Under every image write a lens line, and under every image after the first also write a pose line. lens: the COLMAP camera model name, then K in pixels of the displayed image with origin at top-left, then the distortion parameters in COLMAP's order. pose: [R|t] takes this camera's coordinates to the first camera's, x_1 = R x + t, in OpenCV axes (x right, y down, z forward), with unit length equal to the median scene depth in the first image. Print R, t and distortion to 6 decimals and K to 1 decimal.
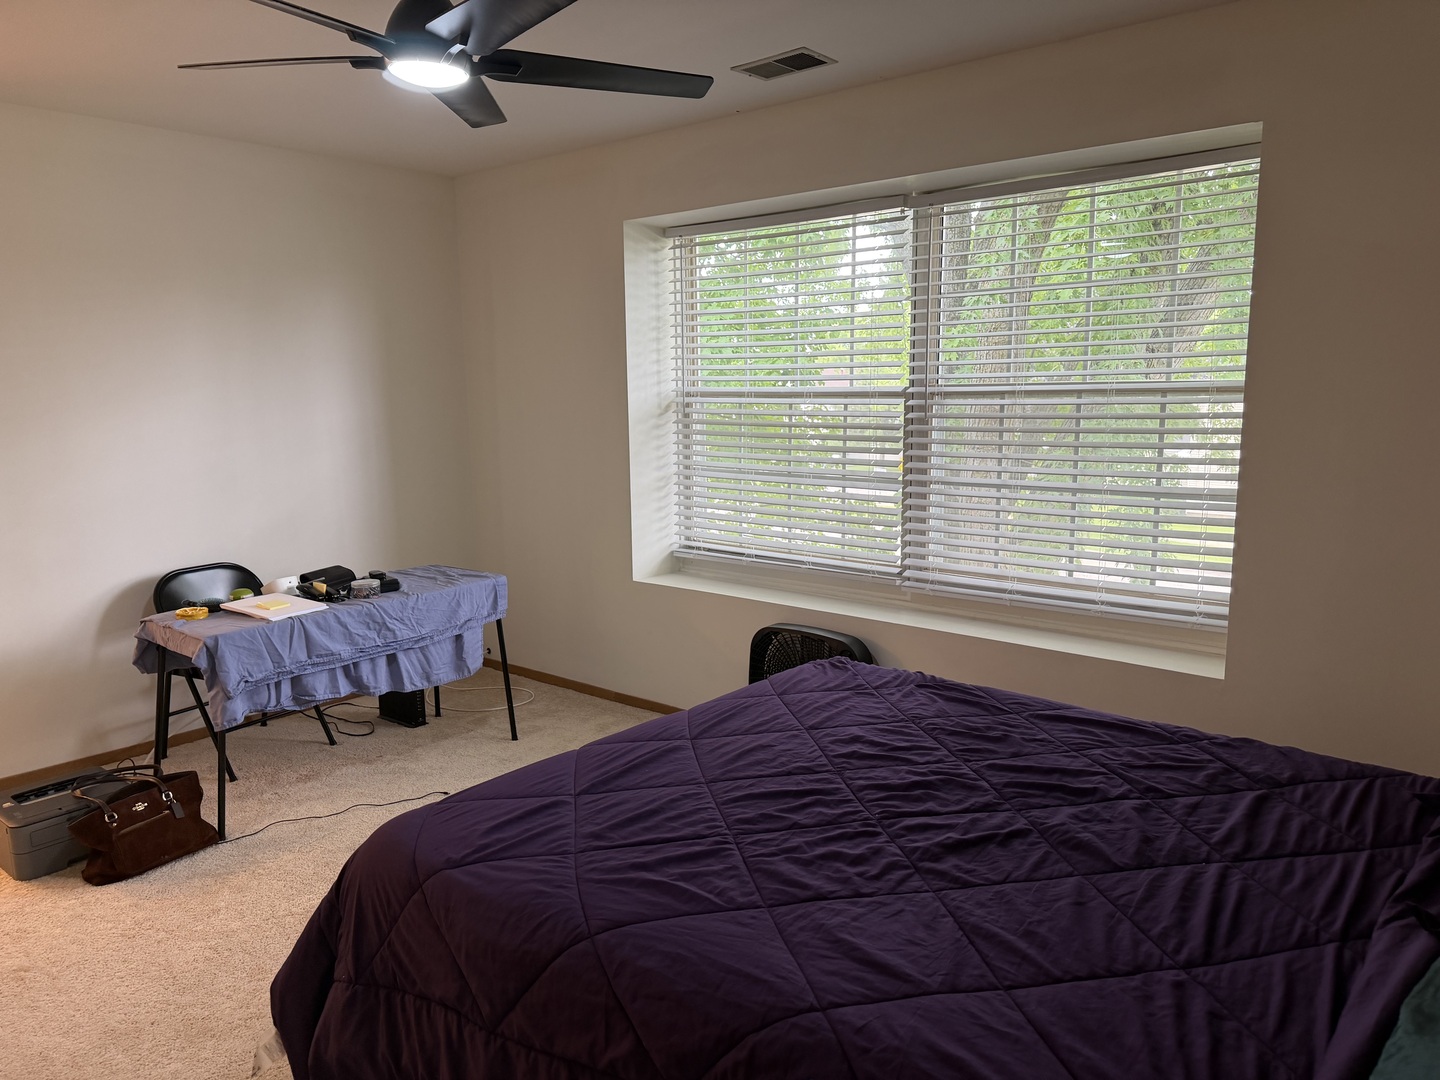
lens RADIAL K [[1022.2, 0, 720.0], [0, 1022.2, 540.0], [0, 0, 1]] dist [0.160909, 0.000237]
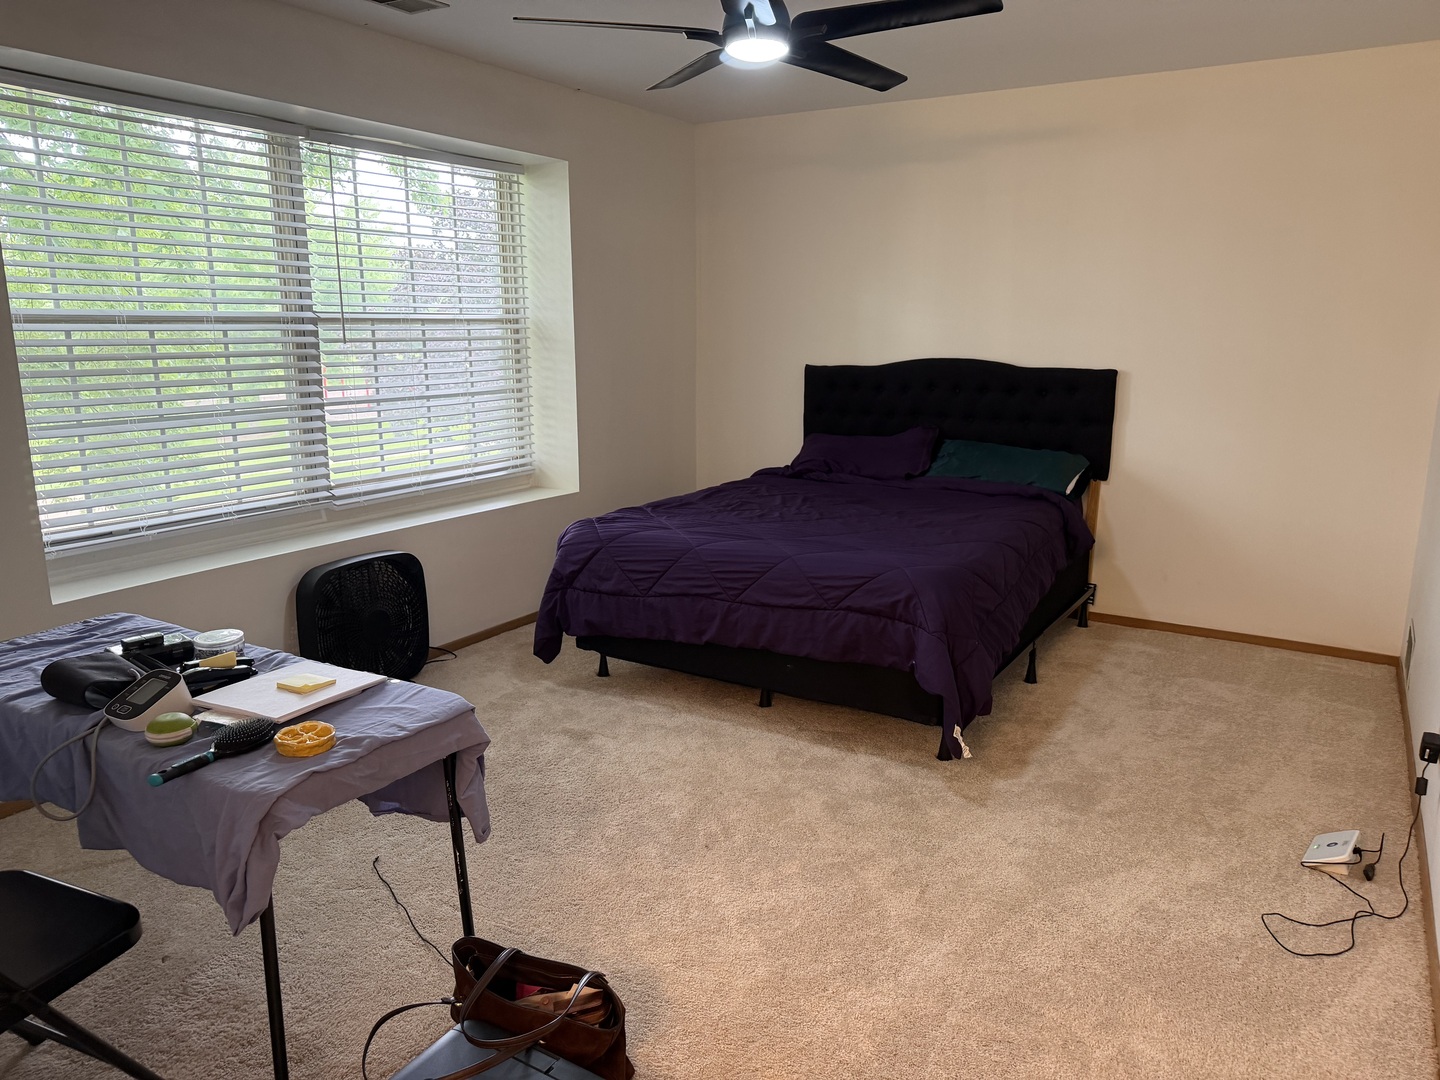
lens RADIAL K [[1011.6, 0, 720.0], [0, 1011.6, 540.0], [0, 0, 1]] dist [0.062672, 0.003573]
pose [[-0.099736, -0.212538, 0.972050, -0.882326], [0.142554, 0.963790, 0.225359, -0.100375], [-0.984749, 0.161046, -0.065827, 0.686343]]
